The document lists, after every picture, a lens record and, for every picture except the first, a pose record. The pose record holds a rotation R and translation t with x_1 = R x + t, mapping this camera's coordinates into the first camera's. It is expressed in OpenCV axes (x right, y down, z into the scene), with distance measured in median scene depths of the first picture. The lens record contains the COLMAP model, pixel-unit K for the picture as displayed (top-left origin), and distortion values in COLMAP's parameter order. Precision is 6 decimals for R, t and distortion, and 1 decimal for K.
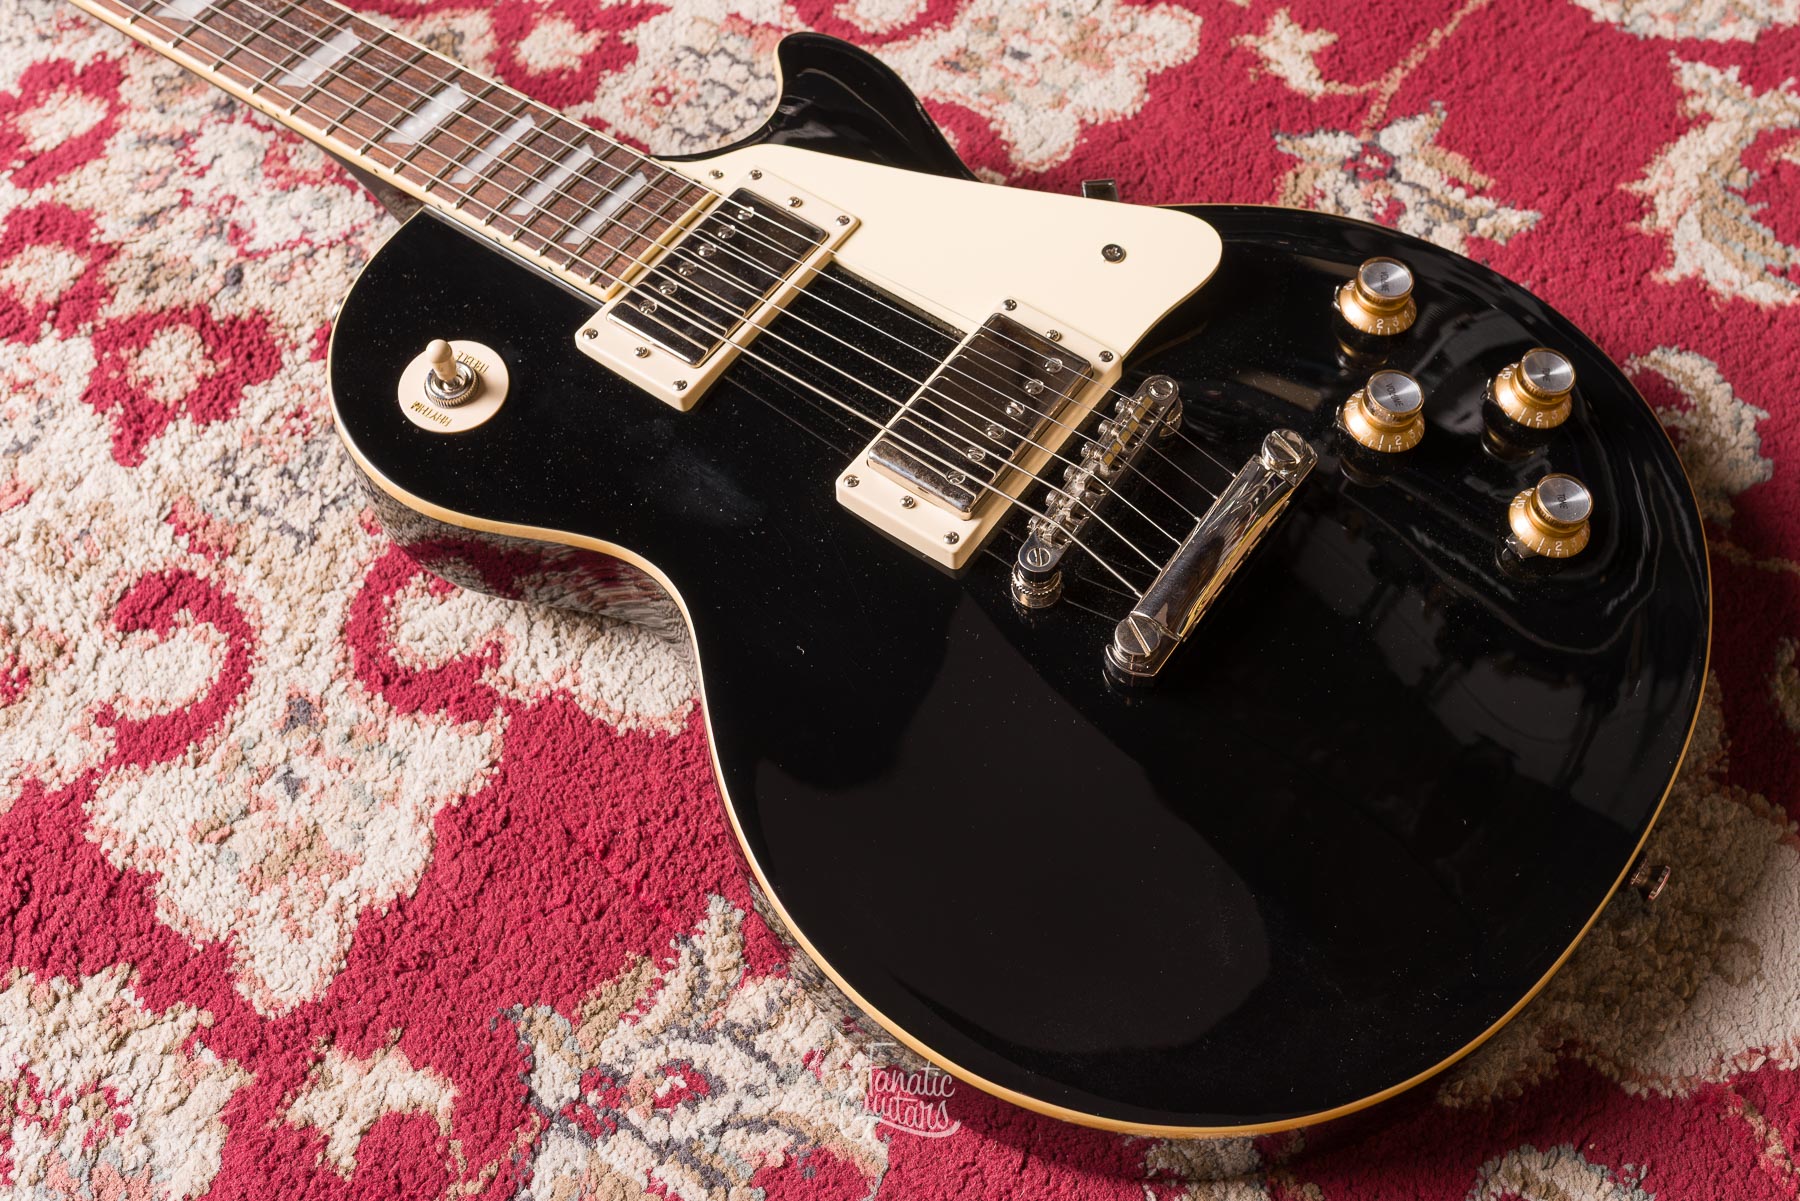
lens RADIAL K [[2065.6, 0, 1066.6], [0, 2065.6, 540.4], [0, 0, 1]] dist [-0.004430, 0.007472]
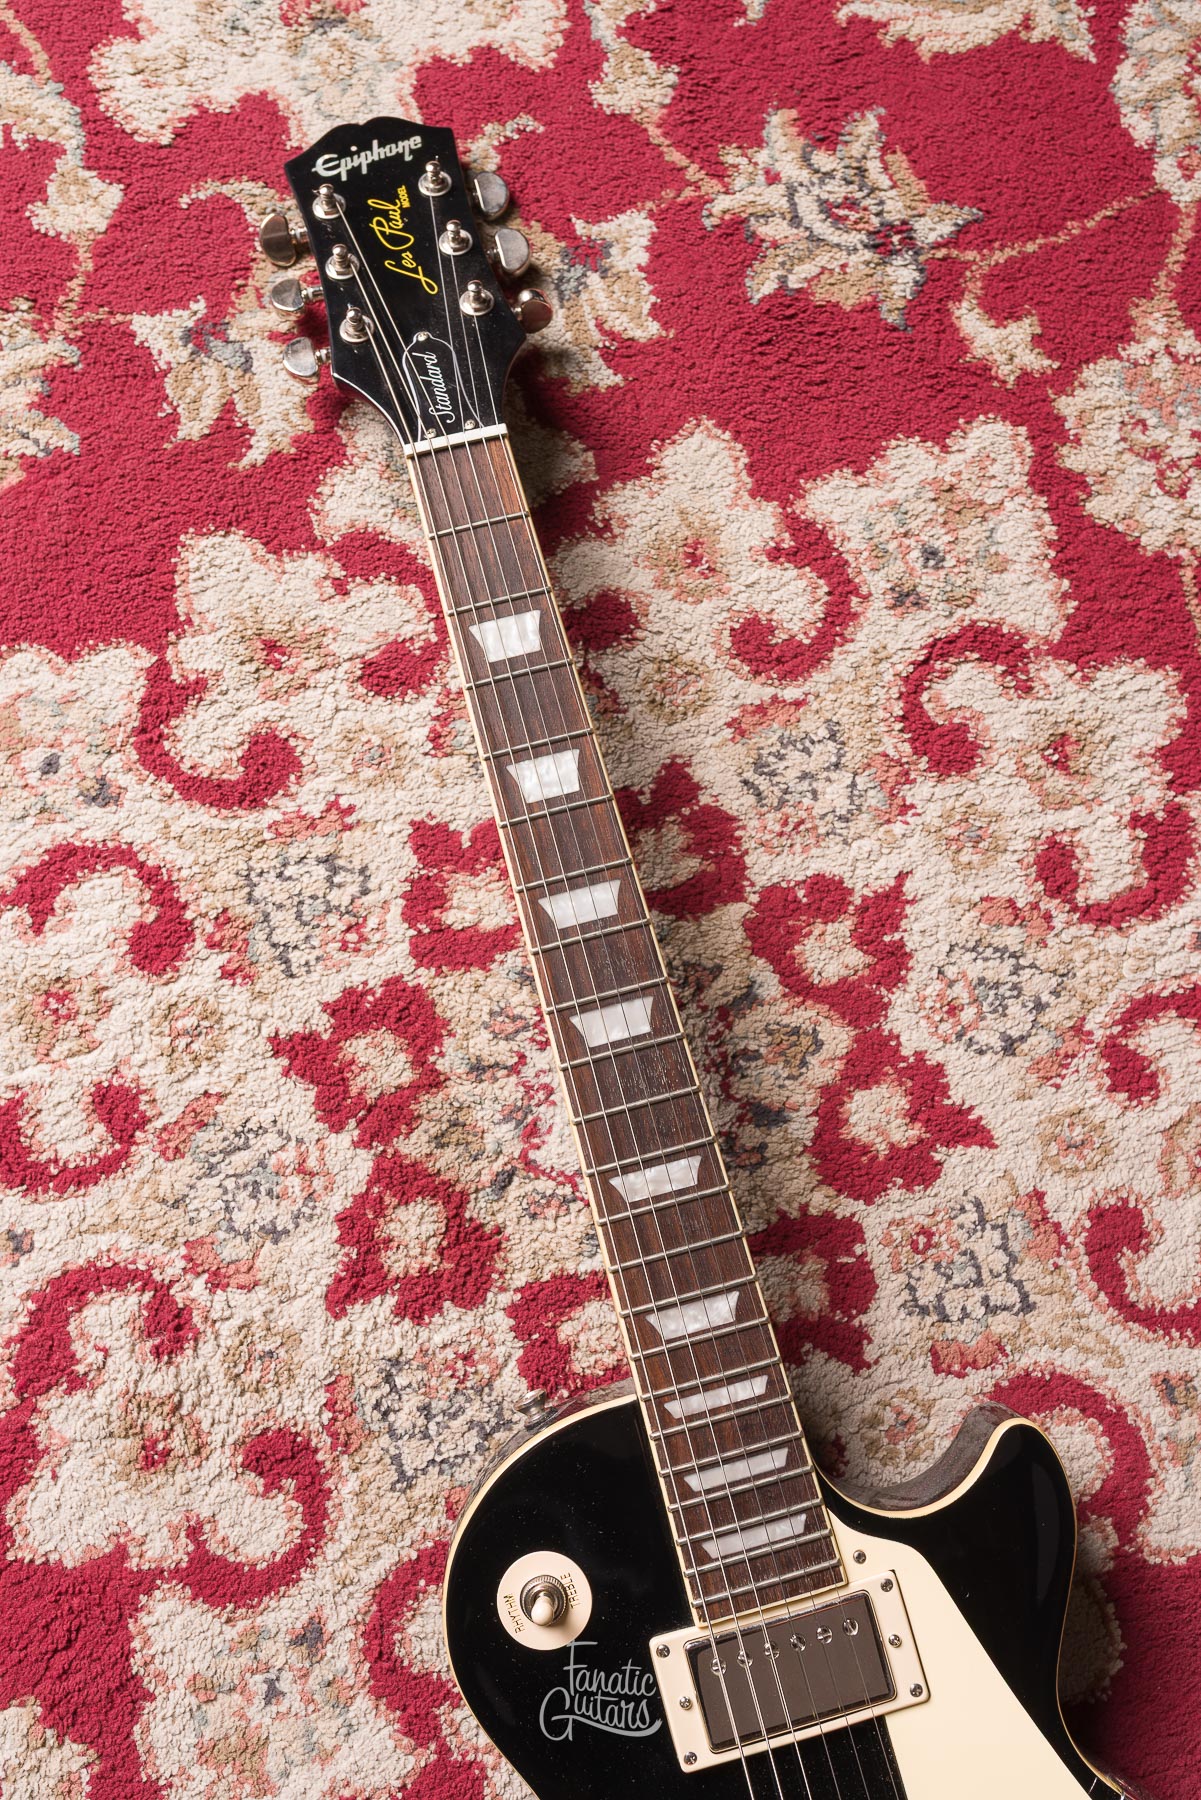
lens RADIAL K [[1734.4, 0, 600.5], [0, 1734.4, 900.0], [0, 0, 1]] dist [-0.002422, 0.000442]
pose [[0.751491, 0.651065, -0.106659, -0.369657], [-0.560296, 0.715173, 0.417846, -0.672657], [0.348325, -0.254247, 0.902235, 0.211633]]
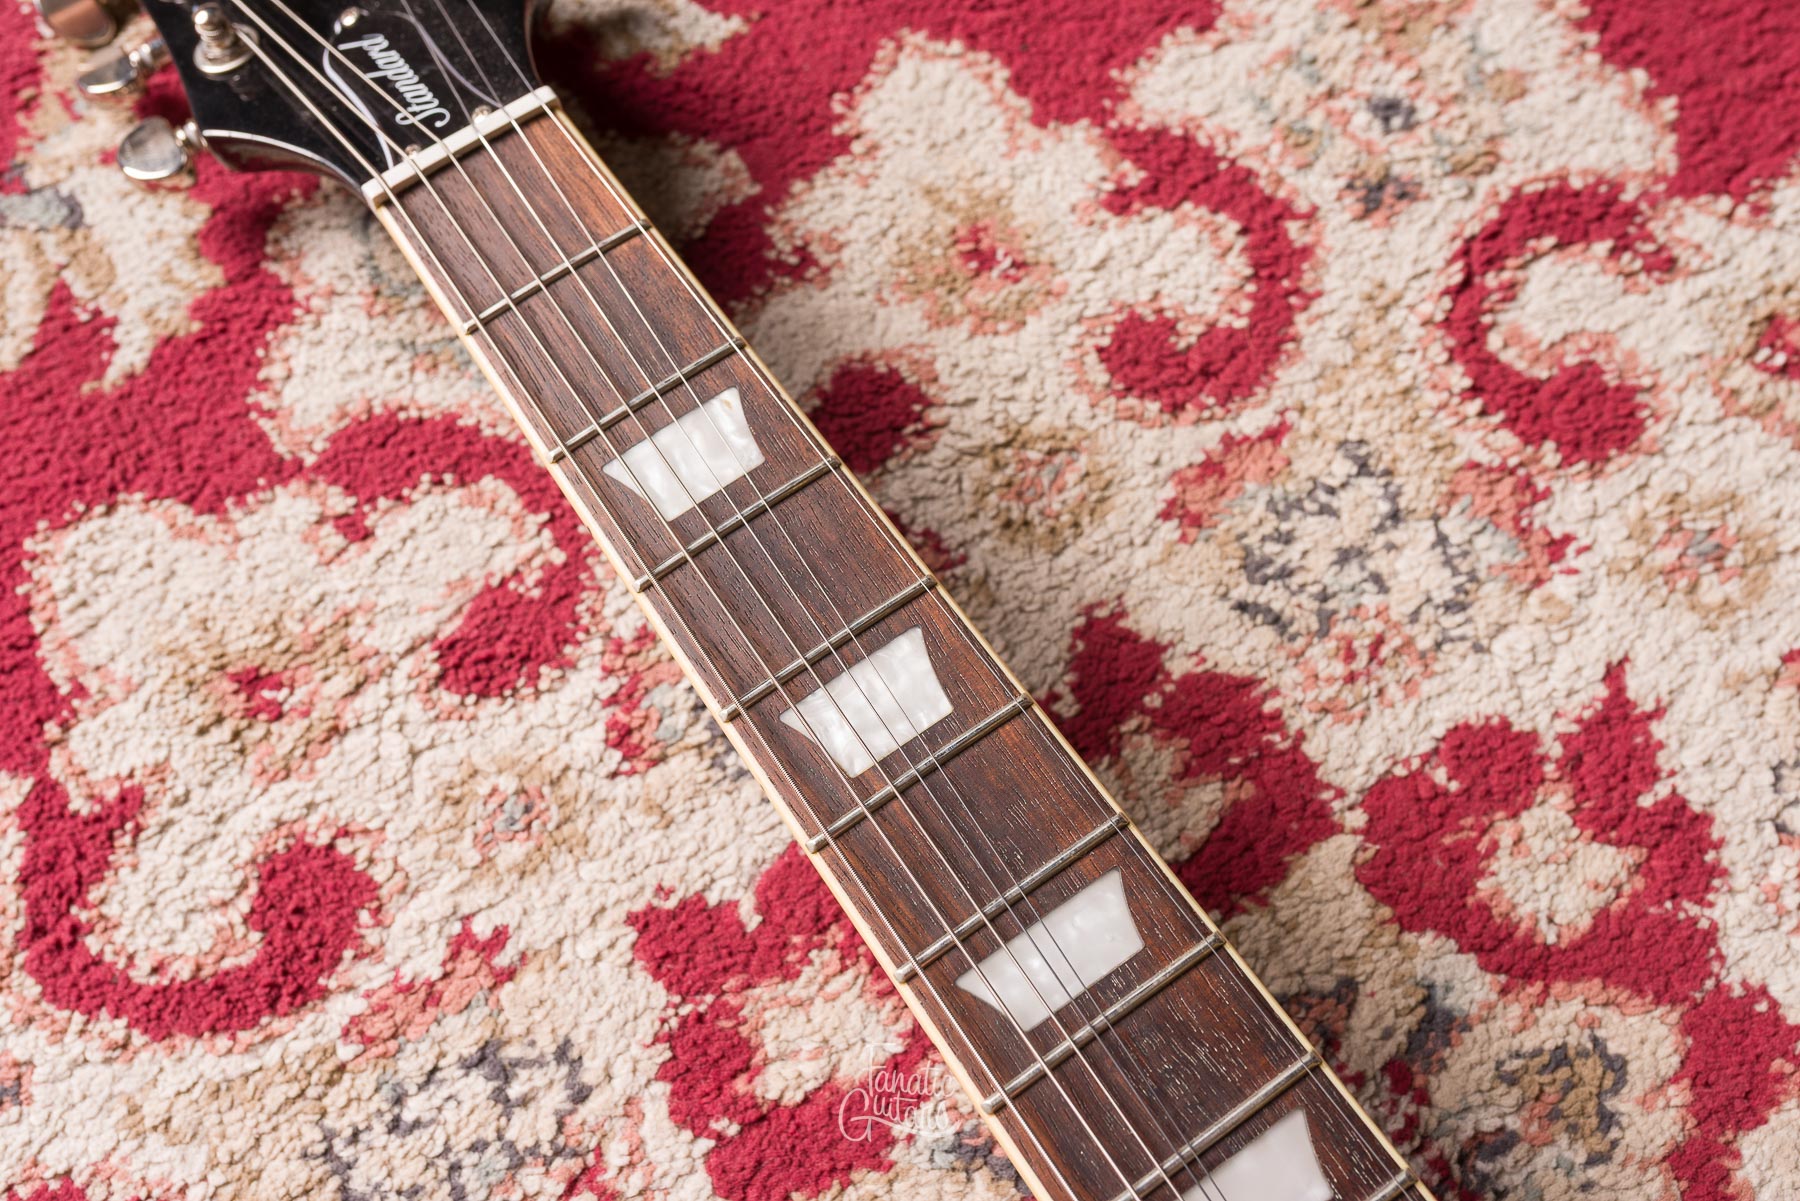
lens RADIAL K [[1803.6, 0, 900.0], [0, 1803.6, 600.5], [0, 0, 1]] dist [0.003308, -0.006270]
pose [[0.929236, 0.323378, -0.178735, -0.457366], [-0.276756, 0.929665, 0.243164, -0.449067], [0.244798, -0.176491, 0.953375, 0.646291]]
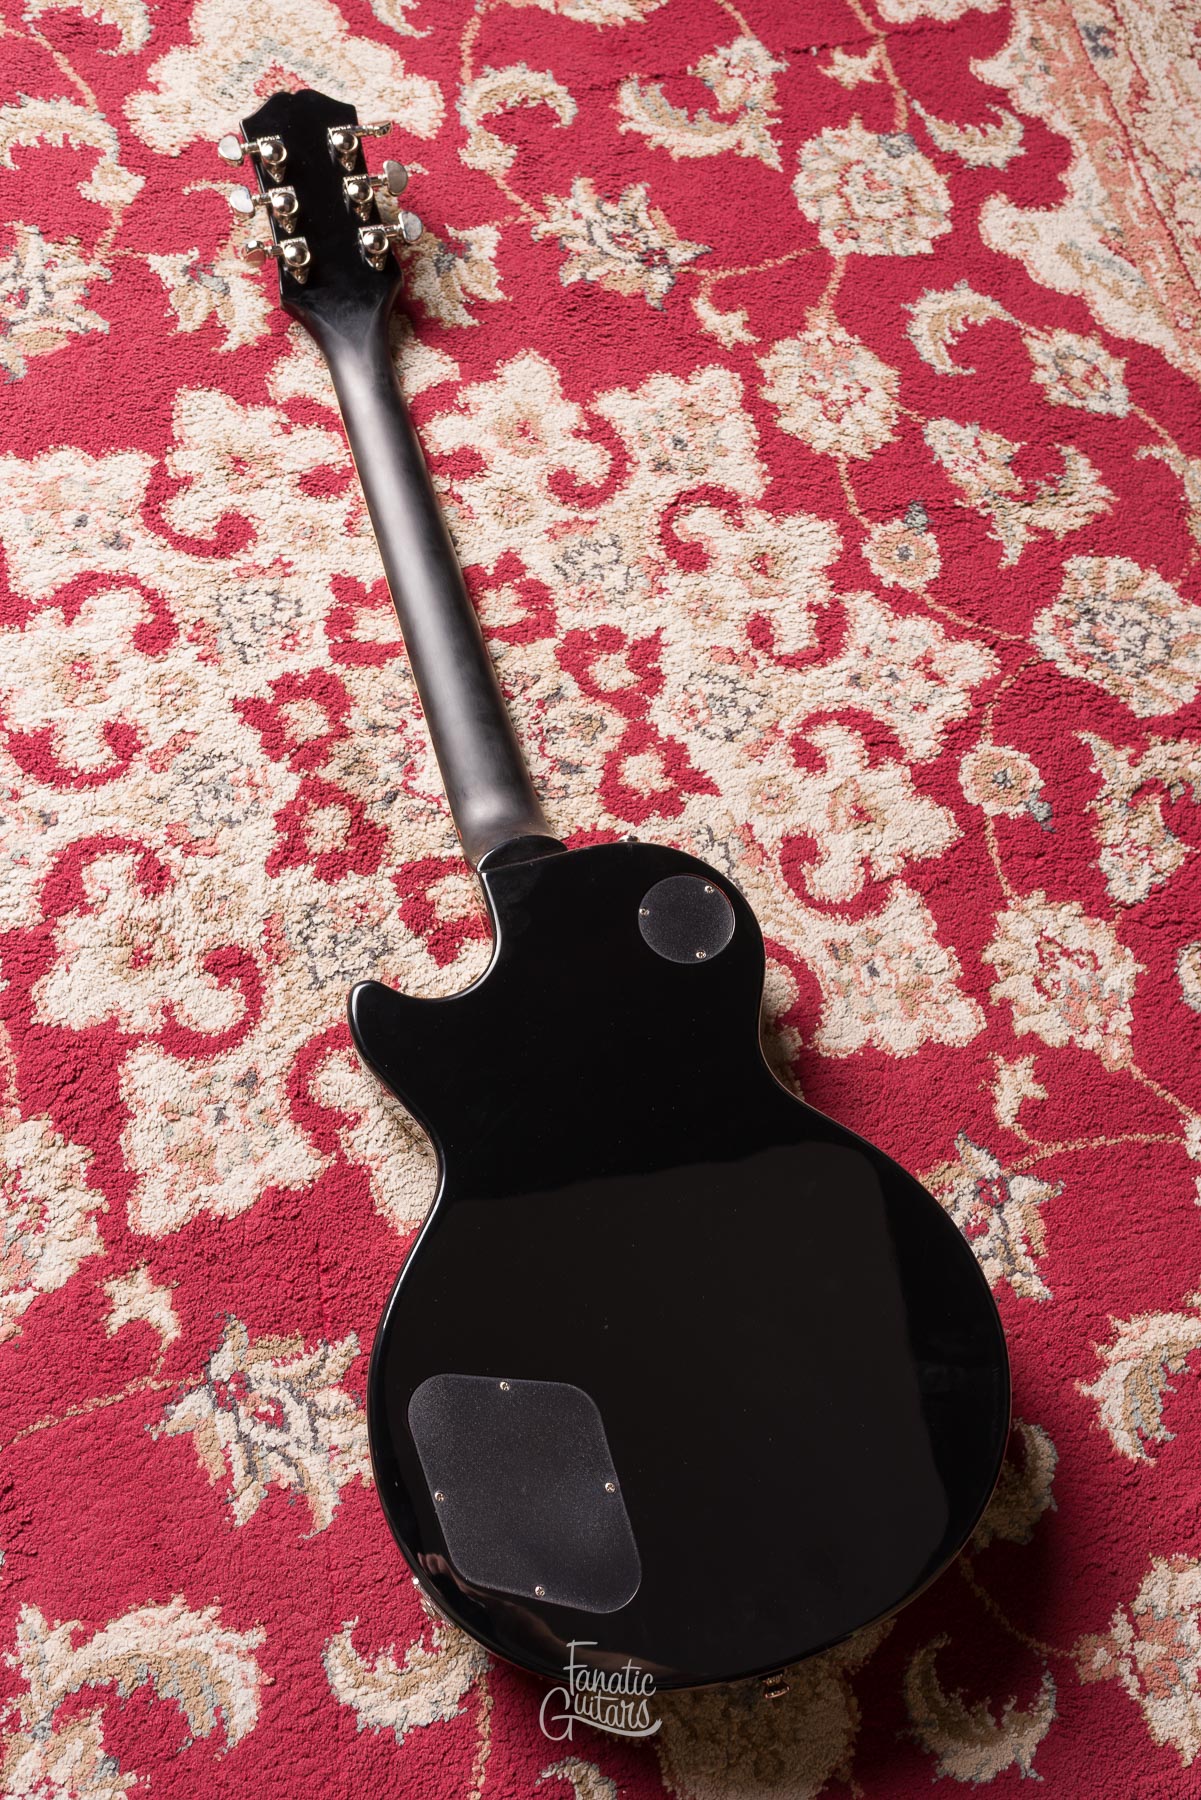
lens RADIAL K [[1715.1, 0, 600.5], [0, 1715.1, 900.0], [0, 0, 1]] dist [-0.003379, -0.001375]
pose [[0.753013, 0.647825, -0.115302, -0.069738], [-0.621415, 0.757756, 0.199123, -0.448994], [0.216368, -0.078292, 0.973168, -0.299624]]
